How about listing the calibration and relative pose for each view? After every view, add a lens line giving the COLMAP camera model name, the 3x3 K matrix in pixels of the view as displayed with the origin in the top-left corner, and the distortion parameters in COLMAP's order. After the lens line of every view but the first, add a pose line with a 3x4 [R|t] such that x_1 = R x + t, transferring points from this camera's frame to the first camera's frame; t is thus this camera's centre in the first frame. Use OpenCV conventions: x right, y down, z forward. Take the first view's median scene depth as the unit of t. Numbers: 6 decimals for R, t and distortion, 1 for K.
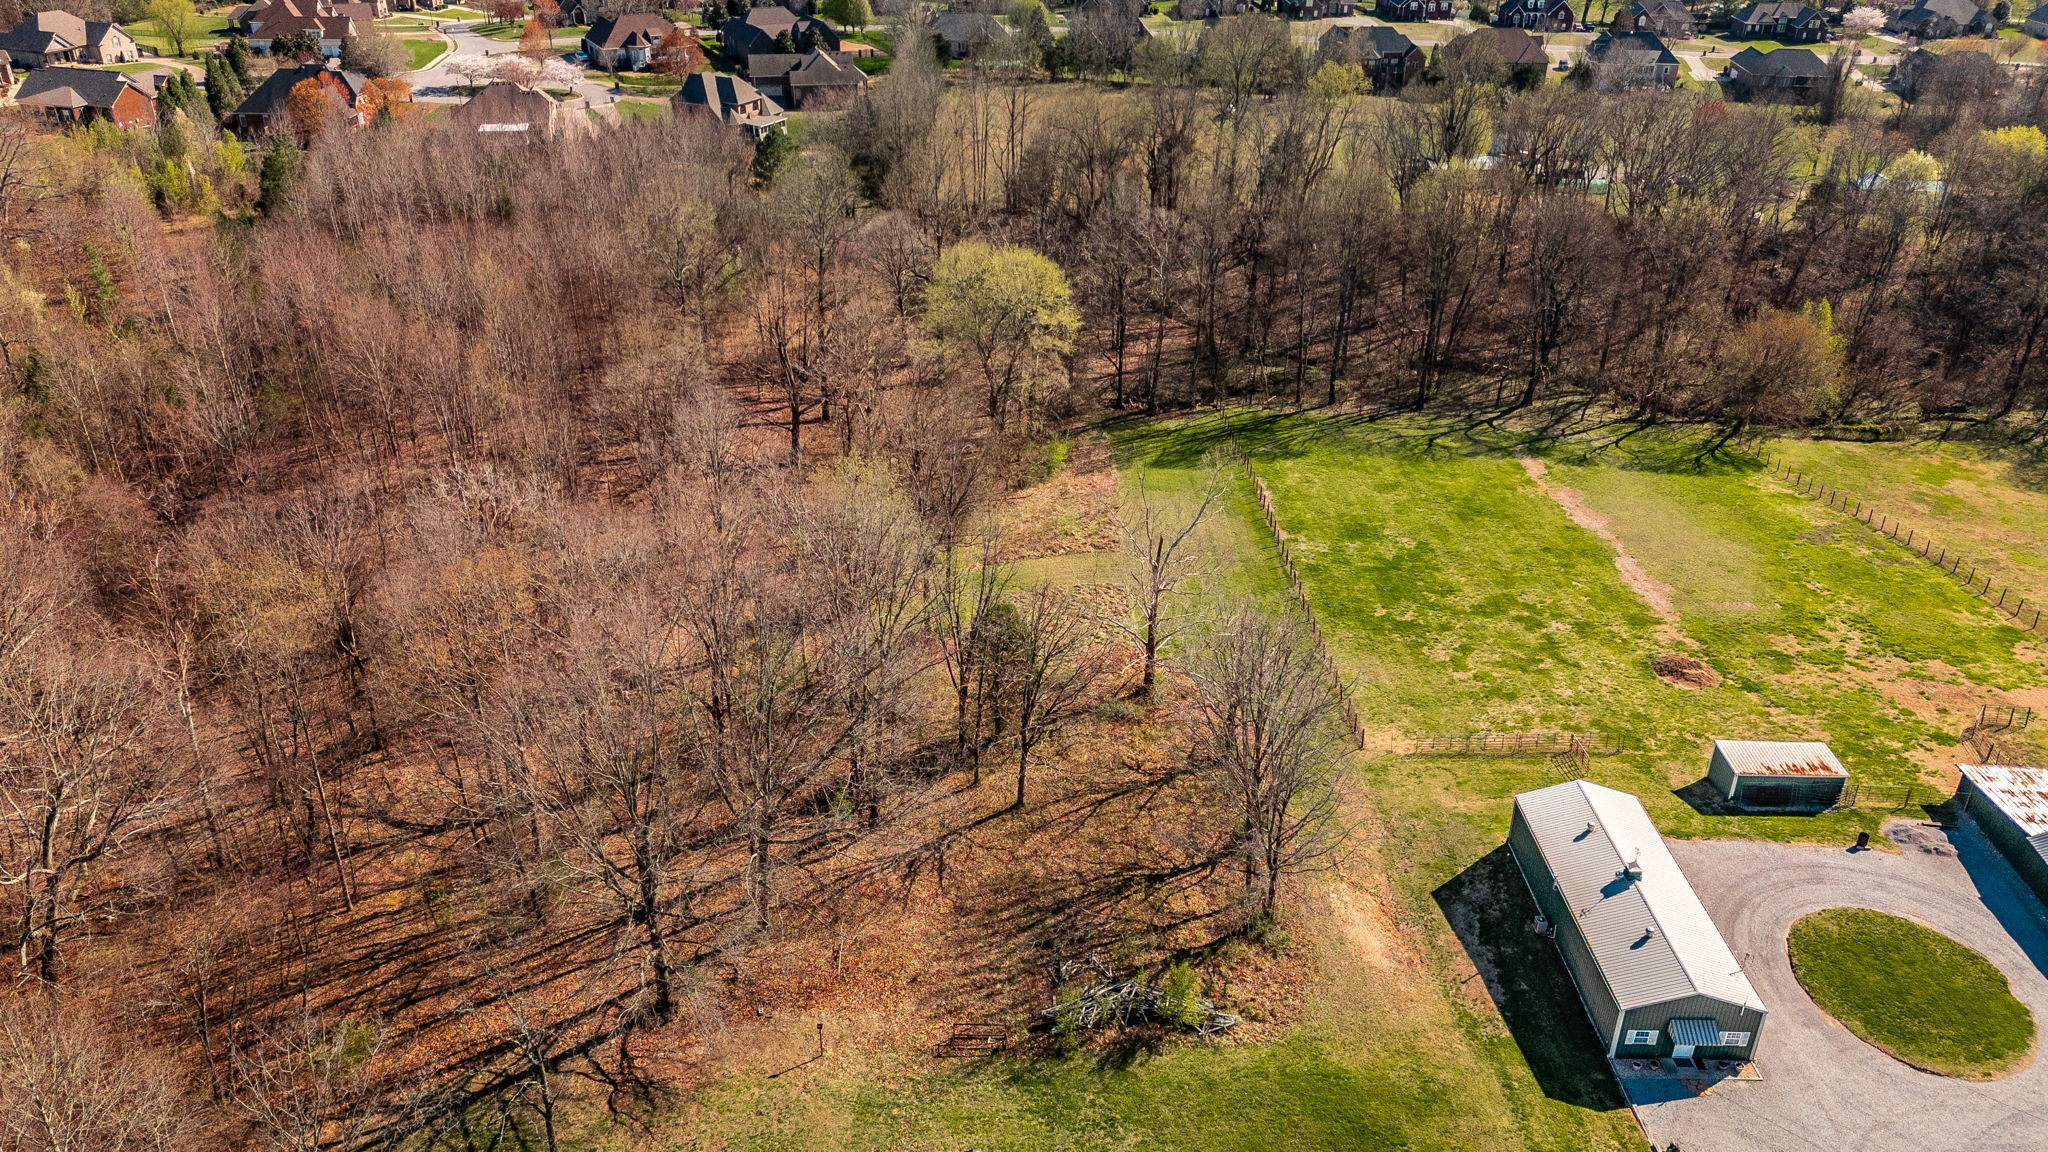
lens RADIAL K [[1365.6, 0, 1024.0], [0, 1365.6, 576.0], [0, 0, 1]] dist [0.078855, -0.066810]
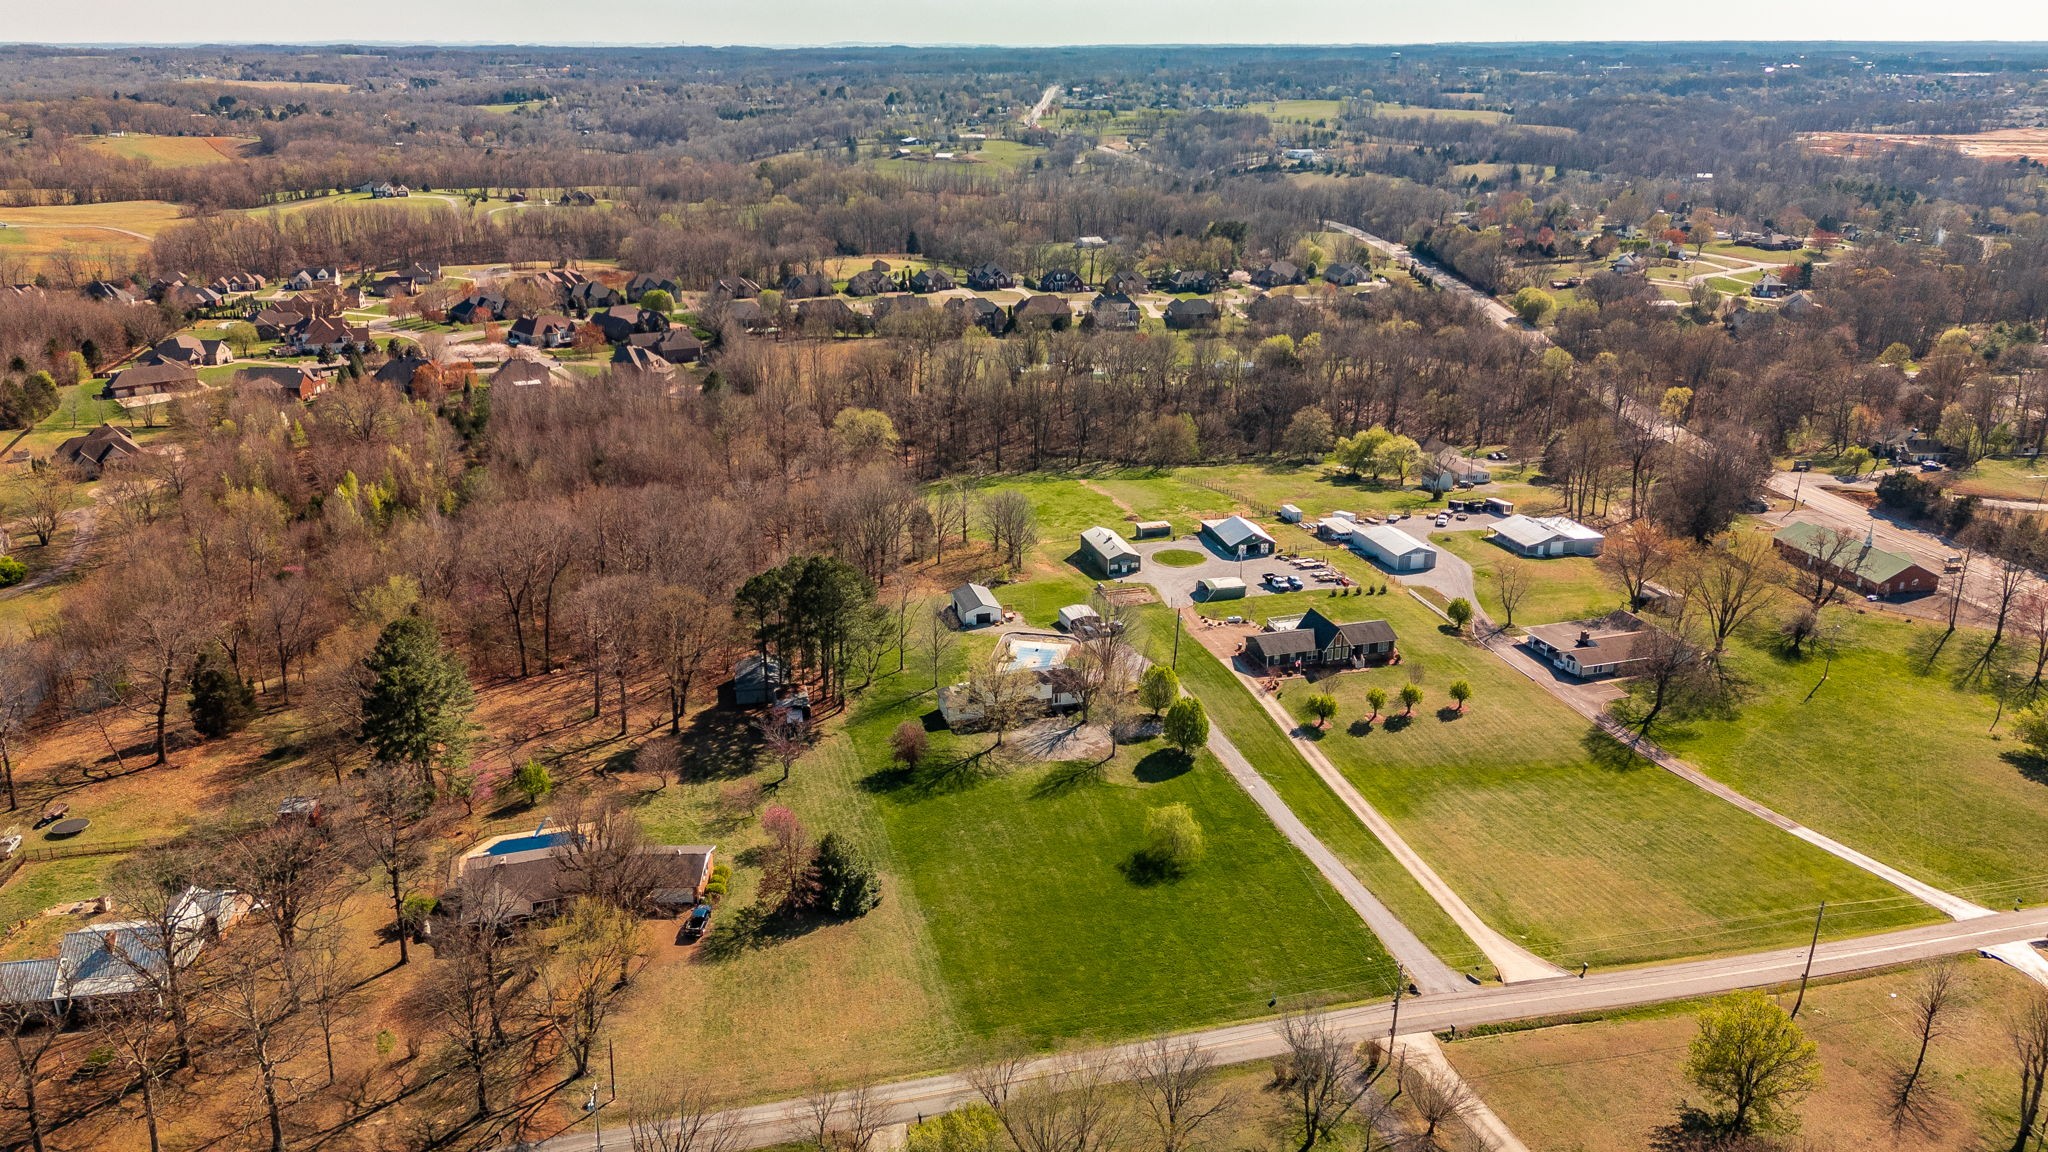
lens RADIAL K [[1365.6, 0, 1024.0], [0, 1365.6, 576.0], [0, 0, 1]] dist [0.078855, -0.066810]
pose [[0.955632, -0.108452, 0.273872, -0.267309], [0.149546, 0.979649, -0.133881, 0.251595], [-0.253779, 0.168898, 0.952402, -0.806197]]
